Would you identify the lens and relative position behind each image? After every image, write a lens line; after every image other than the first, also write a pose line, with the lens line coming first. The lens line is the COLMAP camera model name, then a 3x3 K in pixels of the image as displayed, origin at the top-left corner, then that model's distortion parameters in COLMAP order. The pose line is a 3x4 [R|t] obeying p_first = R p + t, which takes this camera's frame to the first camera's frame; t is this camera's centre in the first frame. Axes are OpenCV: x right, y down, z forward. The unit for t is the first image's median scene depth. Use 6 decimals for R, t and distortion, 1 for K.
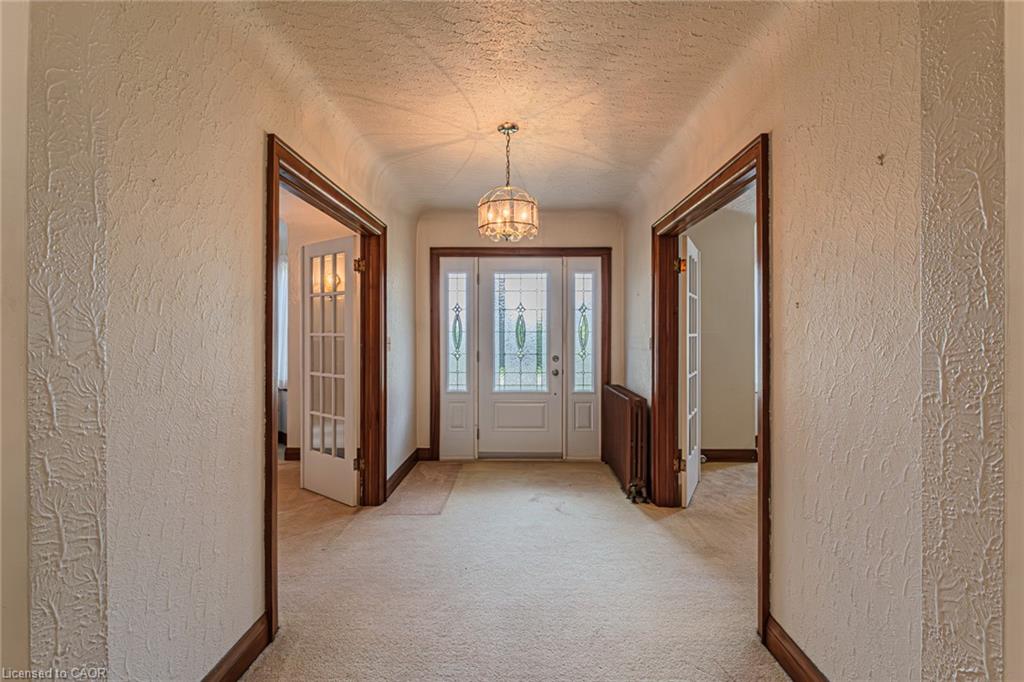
lens RADIAL K [[444.3, 0, 514.9], [0, 444.3, 336.1], [0, 0, 1]] dist [0.005275, -0.004037]
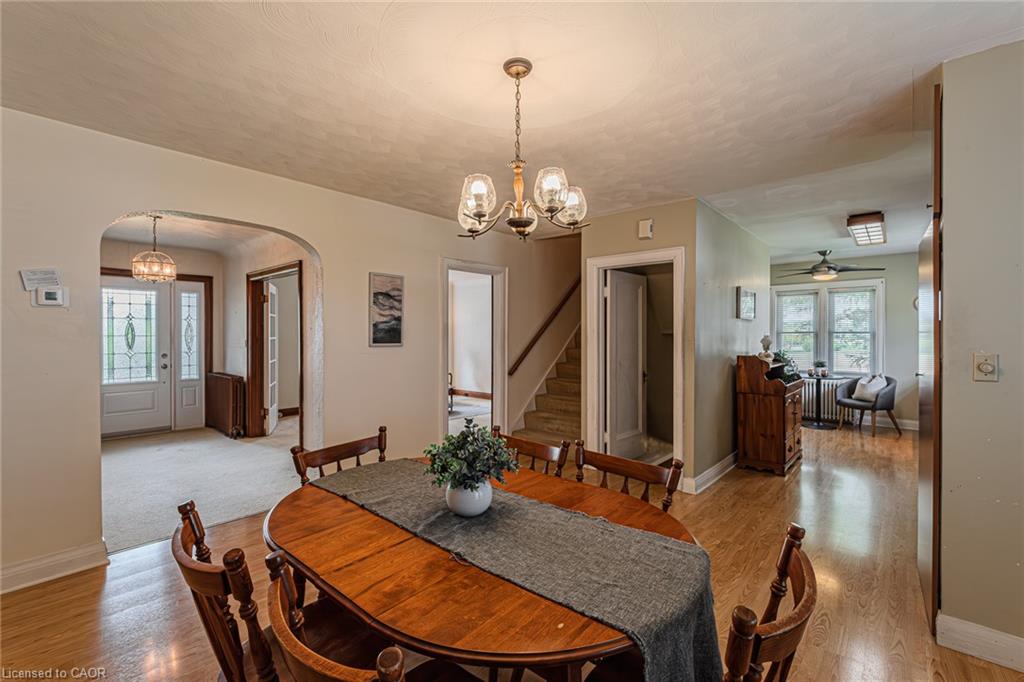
lens RADIAL K [[444.3, 0, 515.5], [0, 444.3, 336.1], [0, 0, 1]] dist [0.005275, -0.004037]
pose [[0.644536, -0.003039, 0.764568, -0.255613], [0.001029, 0.999995, 0.003107, -0.012288], [-0.764573, -0.001215, 0.644536, -0.680857]]
